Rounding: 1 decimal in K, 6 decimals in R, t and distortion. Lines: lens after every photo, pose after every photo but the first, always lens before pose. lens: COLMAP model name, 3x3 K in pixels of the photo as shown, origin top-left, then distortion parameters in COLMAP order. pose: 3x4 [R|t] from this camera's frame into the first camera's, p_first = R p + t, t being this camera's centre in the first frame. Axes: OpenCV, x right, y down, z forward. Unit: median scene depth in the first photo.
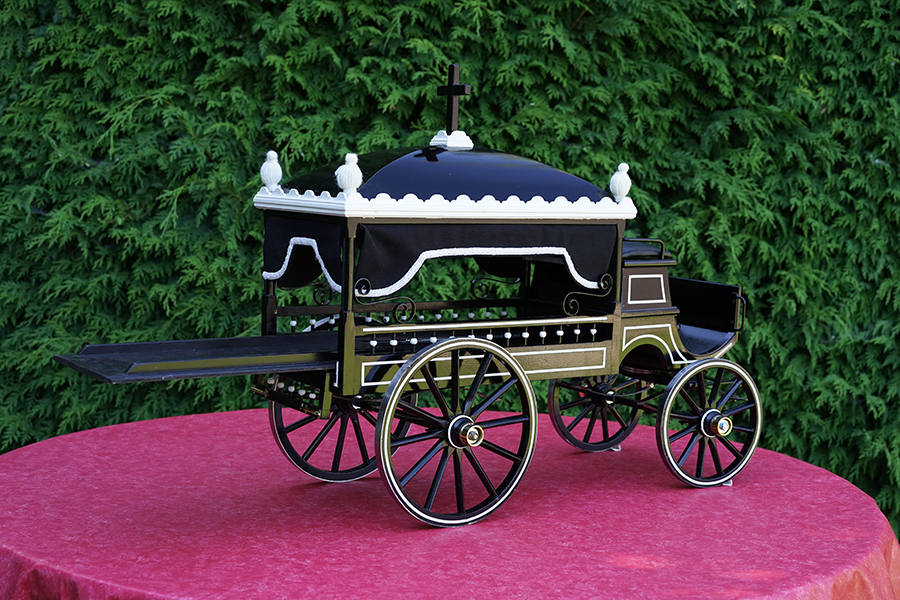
lens RADIAL K [[1480.3, 0, 450.0], [0, 1480.3, 300.0], [0, 0, 1]] dist [0.039699, -0.035201]
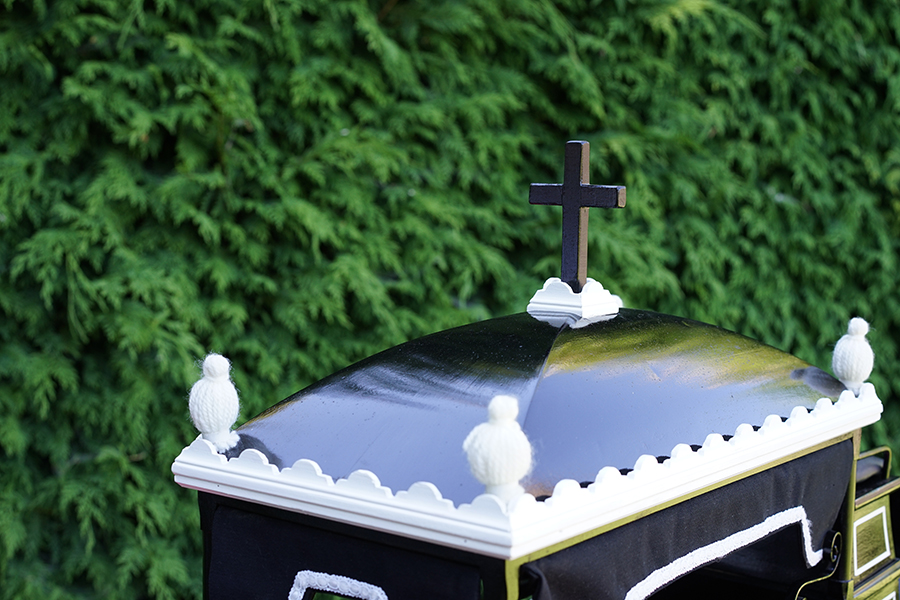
lens RADIAL K [[1480.3, 0, 450.0], [0, 1480.3, 300.0], [0, 0, 1]] dist [0.039699, -0.035201]
pose [[0.952712, -0.051360, 0.299504, -0.109854], [0.044081, 0.998546, 0.031014, -0.075984], [-0.300662, -0.016345, 0.953591, 0.340797]]
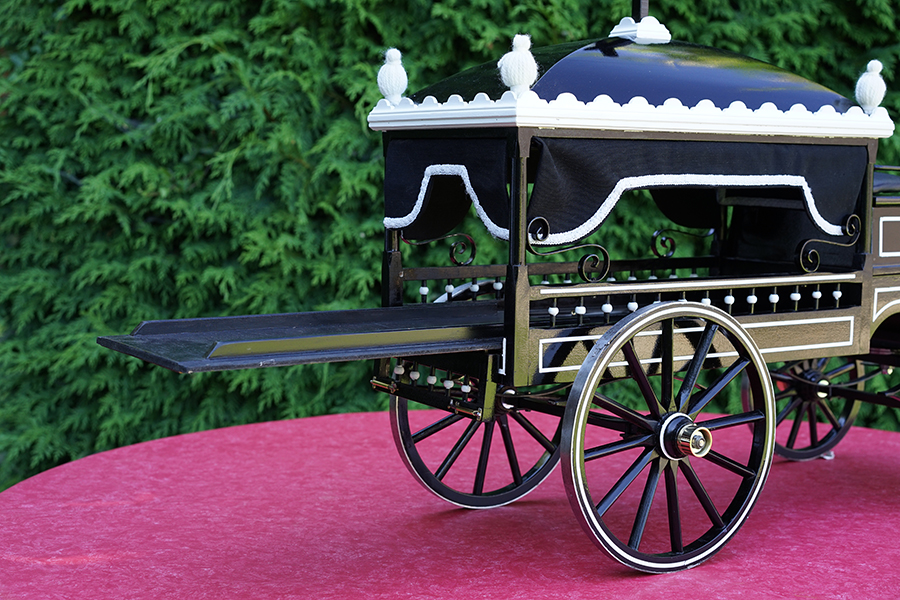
lens RADIAL K [[1483.1, 0, 450.0], [0, 1483.1, 300.0], [0, 0, 1]] dist [0.009969, 0.028584]
pose [[0.999641, -0.020527, -0.017200, -0.049668], [0.020430, 0.999775, -0.005791, 0.015157], [0.017315, 0.005438, 0.999835, 0.170734]]
